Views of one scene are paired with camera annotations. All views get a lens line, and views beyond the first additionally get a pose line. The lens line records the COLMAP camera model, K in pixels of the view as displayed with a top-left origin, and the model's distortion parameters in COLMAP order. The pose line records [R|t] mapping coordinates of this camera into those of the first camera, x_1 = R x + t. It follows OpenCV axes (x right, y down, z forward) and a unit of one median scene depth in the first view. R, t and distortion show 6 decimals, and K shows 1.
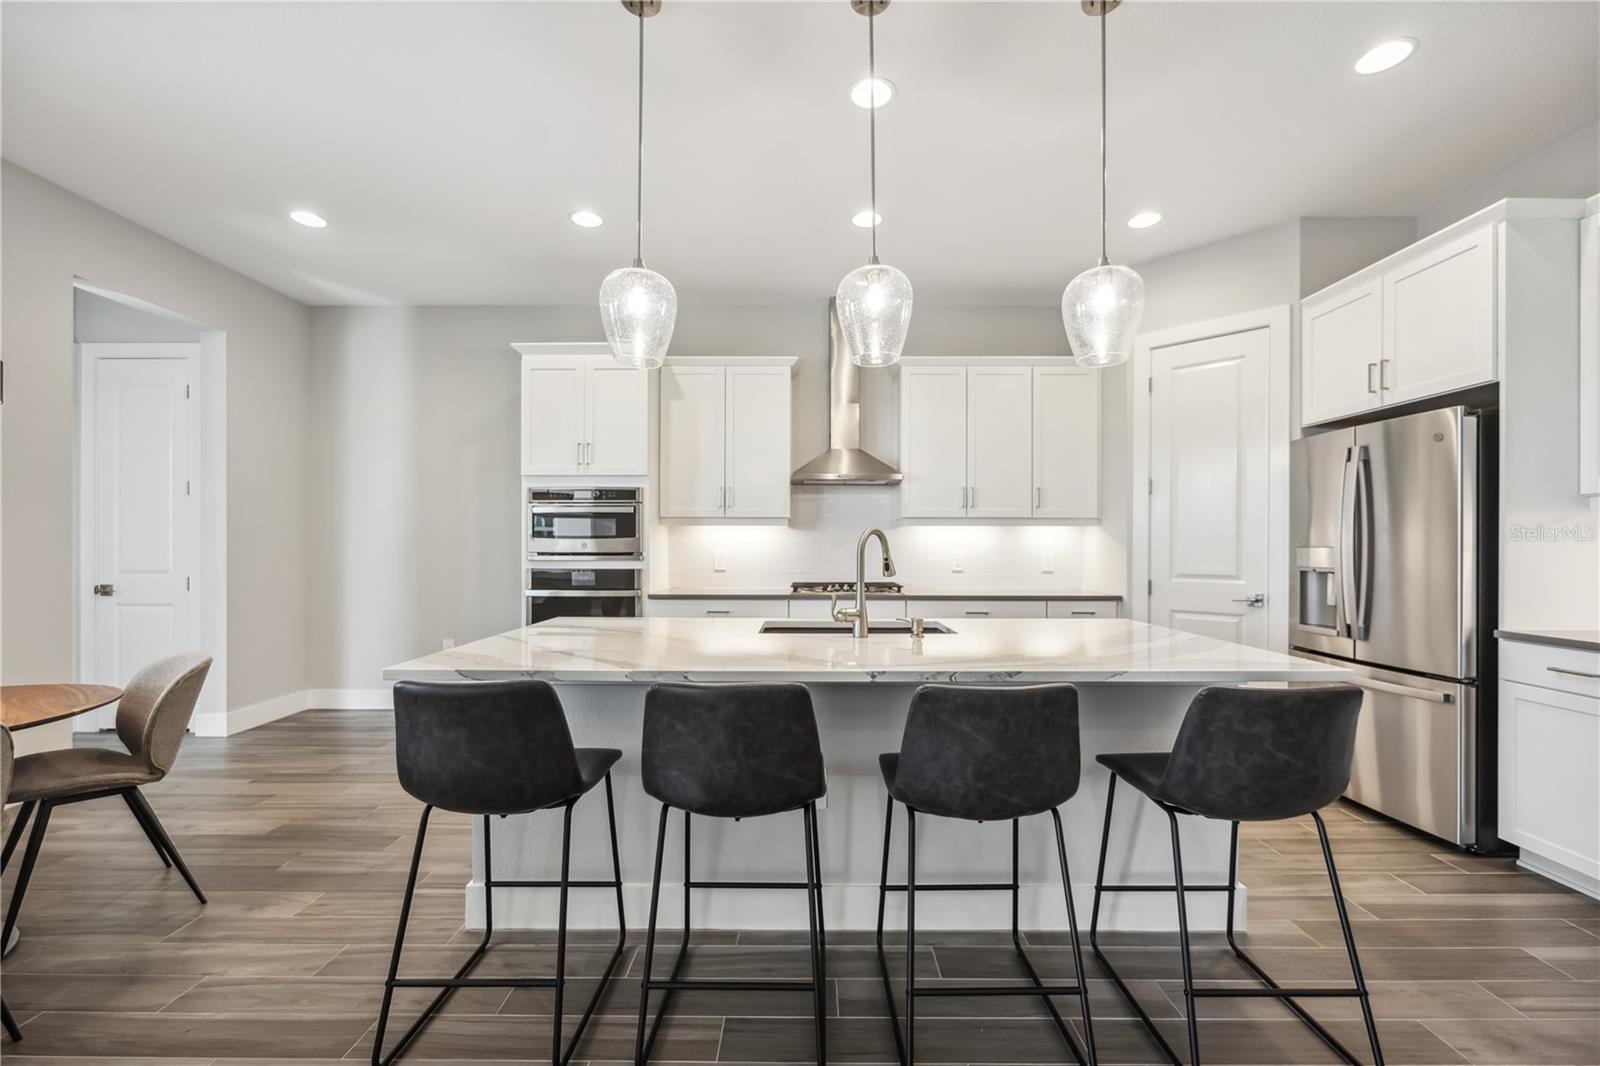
lens RADIAL K [[661.8, 0, 803.0], [0, 661.8, 538.2], [0, 0, 1]] dist [0.000620, 0.000161]
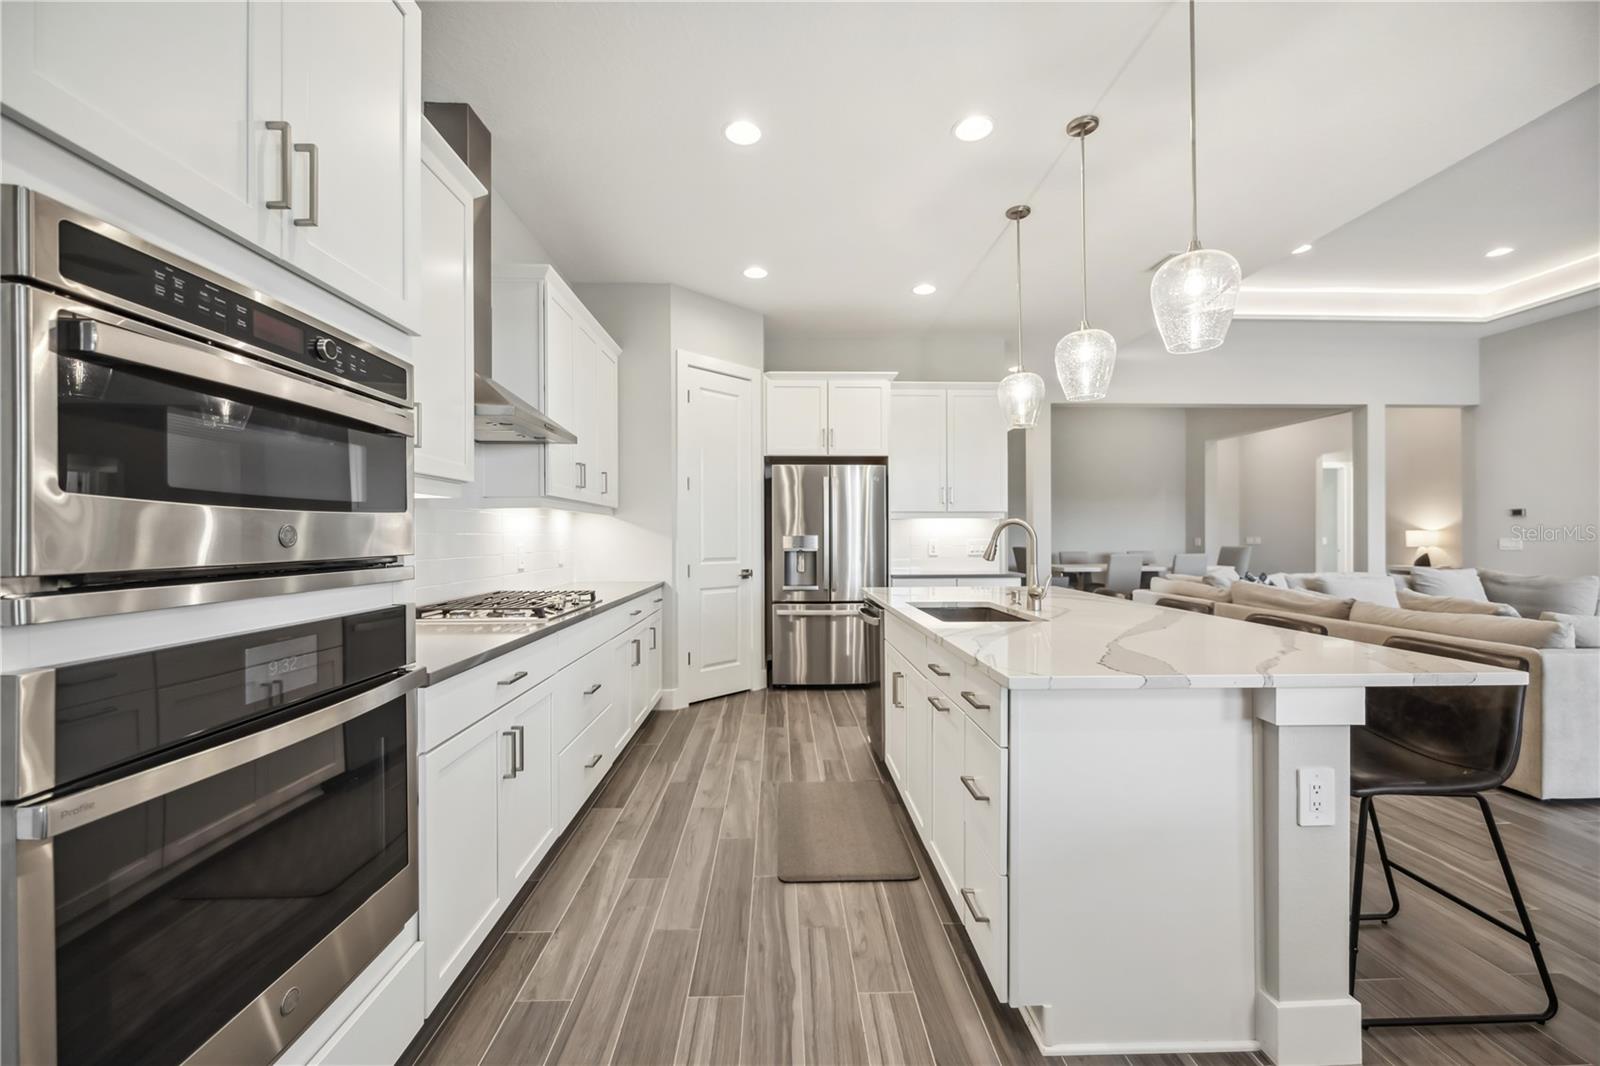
lens RADIAL K [[643.3, 0, 800.2], [0, 643.3, 535.2], [0, 0, 1]] dist [-0.002840, -0.000140]
pose [[-0.043594, -0.000271, 0.999049, -0.586589], [-0.007860, 0.999969, -0.000072, 0.009090], [-0.999018, -0.007856, -0.043595, 0.817578]]
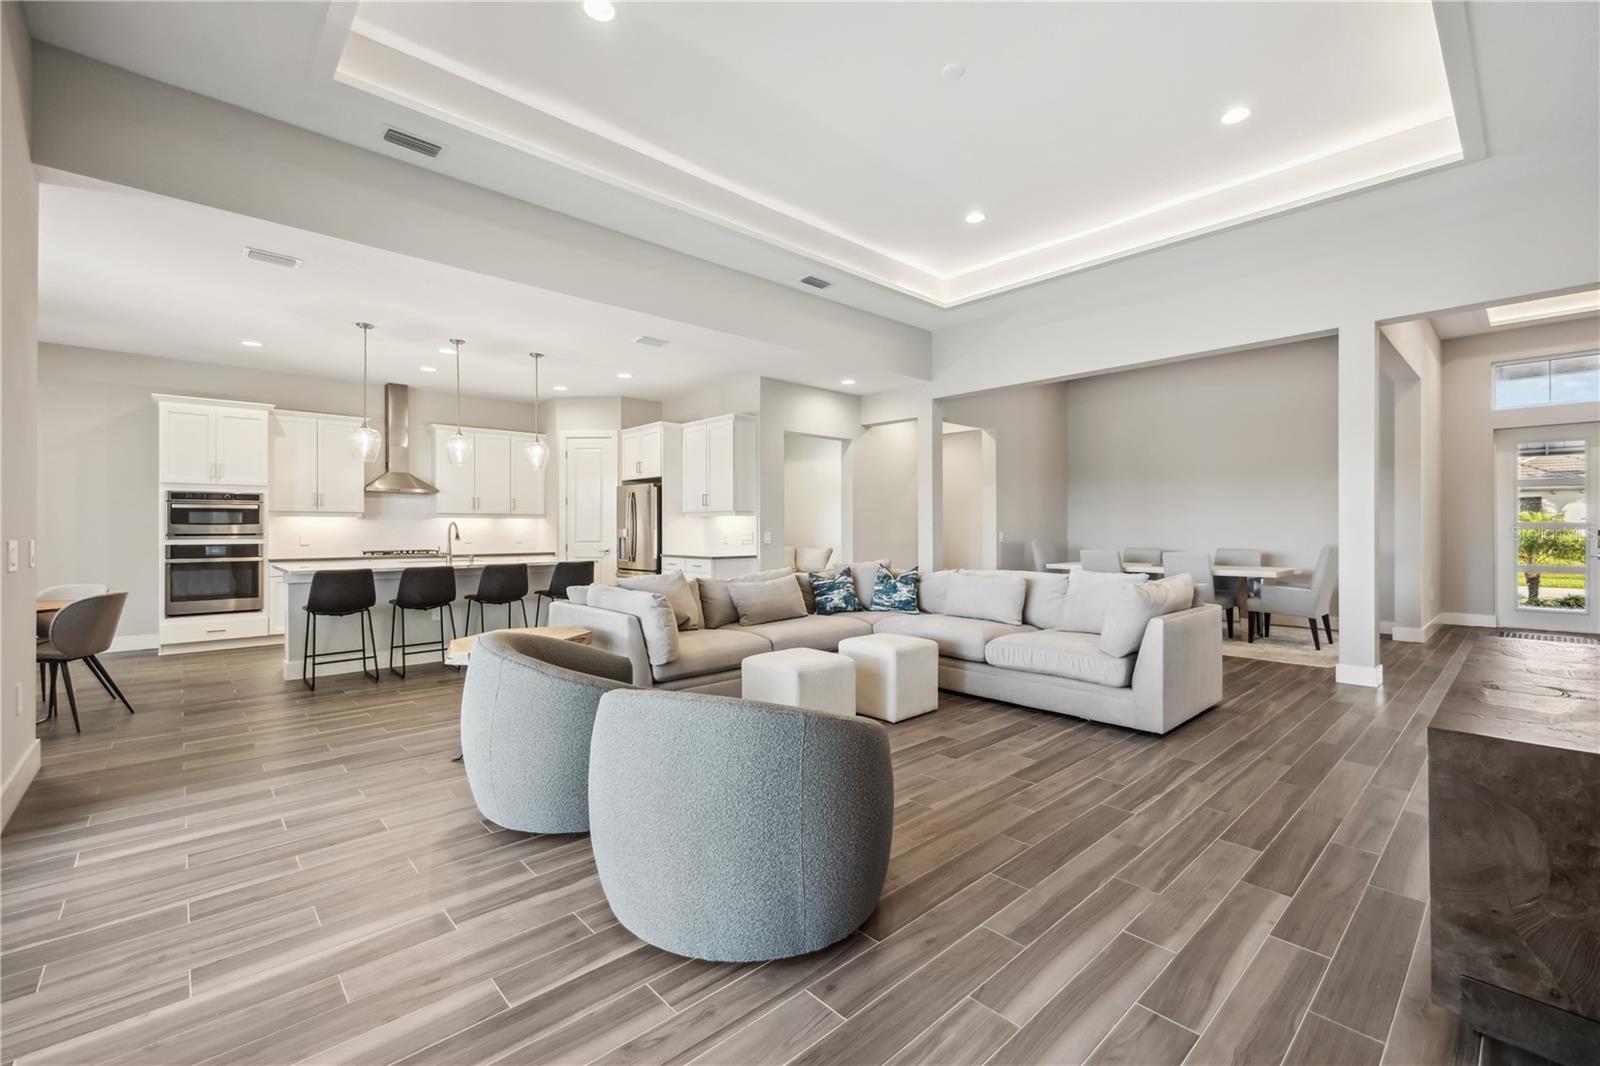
lens RADIAL K [[669.1, 0, 800.0], [0, 669.1, 533.0], [0, 0, 1]] dist [0.002790, 0.000172]
pose [[0.728778, -0.009158, 0.684688, -0.413749], [-0.003319, 0.999852, 0.016906, -0.012311], [-0.684742, -0.014593, 0.728640, -1.105729]]
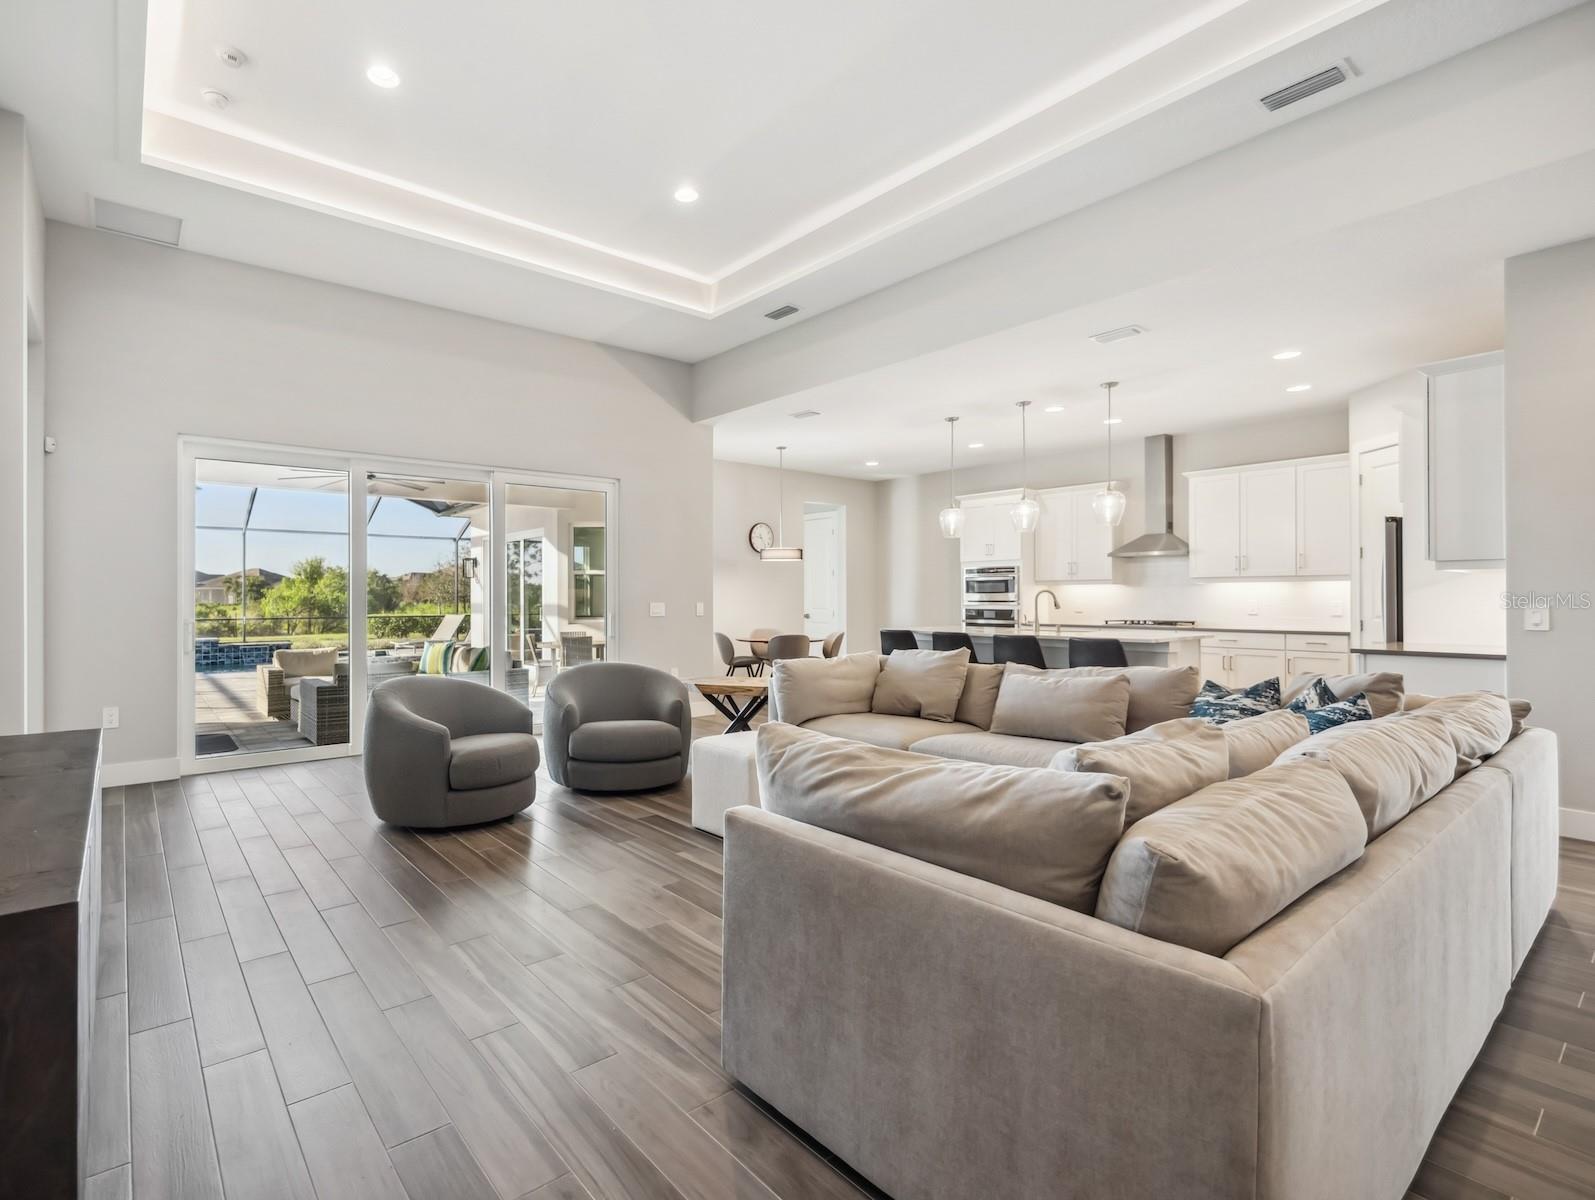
lens RADIAL K [[769.3, 0, 683.2], [0, 769.3, 594.0], [0, 0, 1]] dist [0.012379, -0.000324]
pose [[0.604281, -0.006931, -0.796741, 0.926296], [0.011719, 0.999931, 0.000190, -0.008723], [0.796685, -0.009452, 0.604321, -1.078953]]
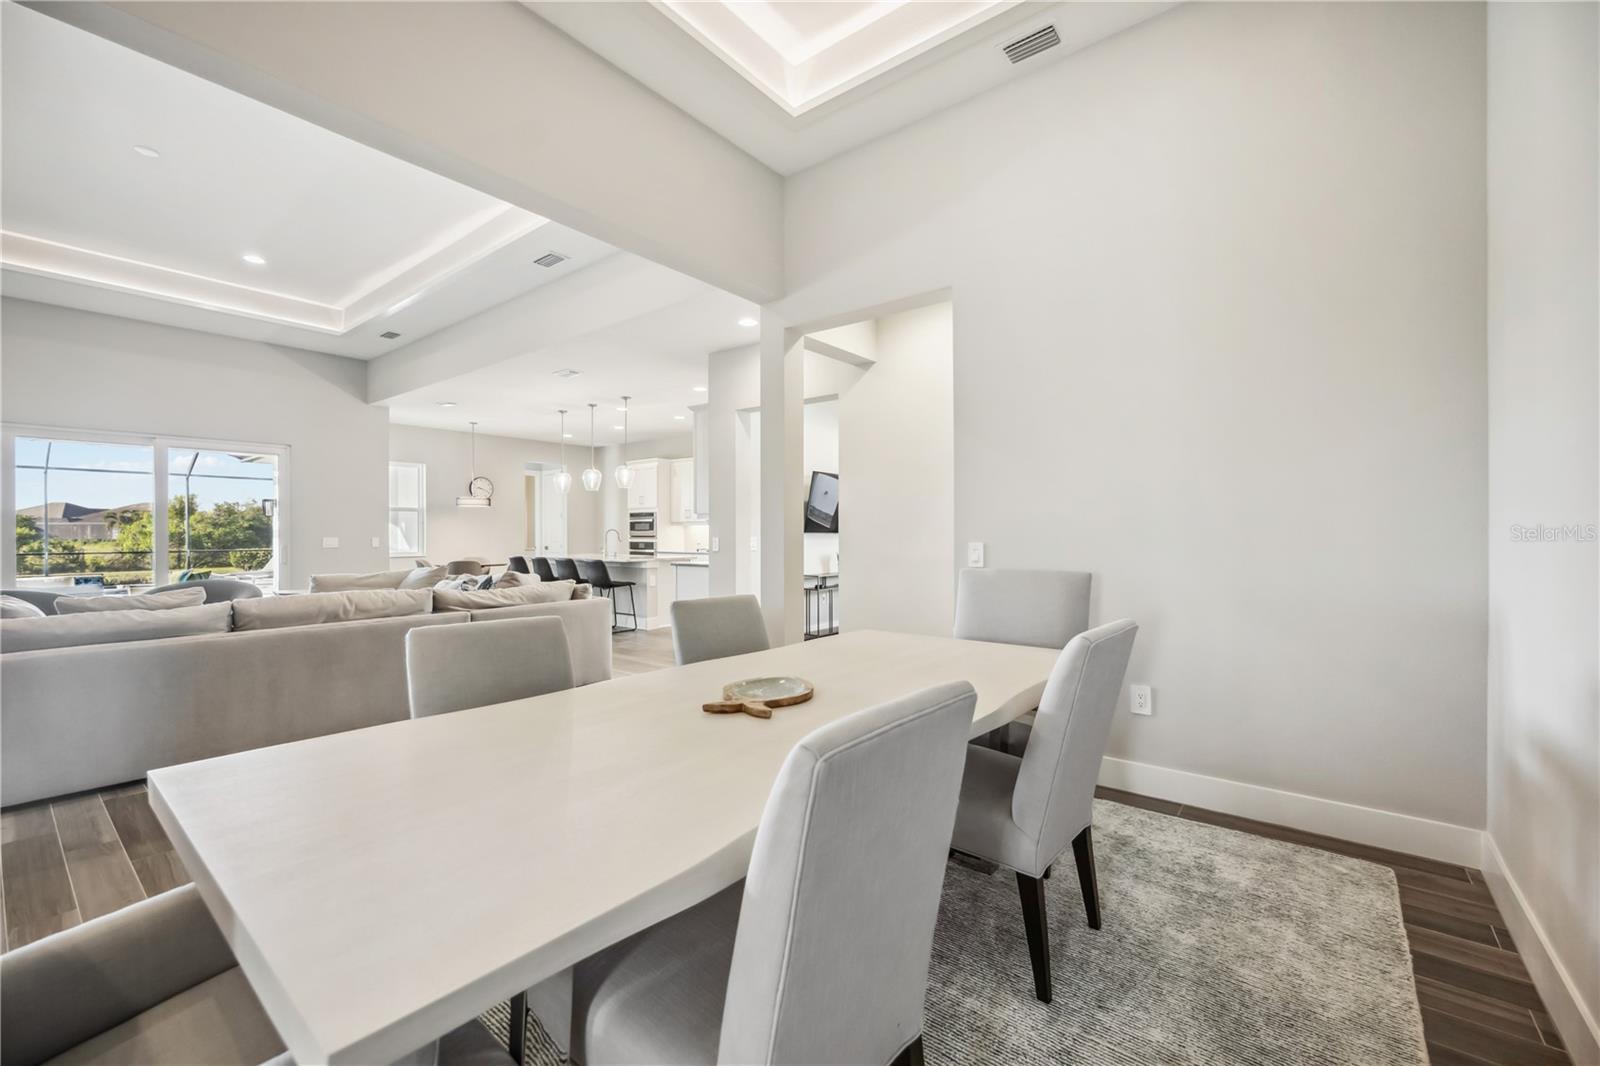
lens RADIAL K [[661.8, 0, 803.0], [0, 661.8, 538.2], [0, 0, 1]] dist [0.000620, 0.000161]
pose [[0.790234, 0.001807, -0.612803, 1.905420], [0.009530, 0.999838, 0.015237, -0.005022], [0.612731, -0.017881, 0.790089, -0.777044]]
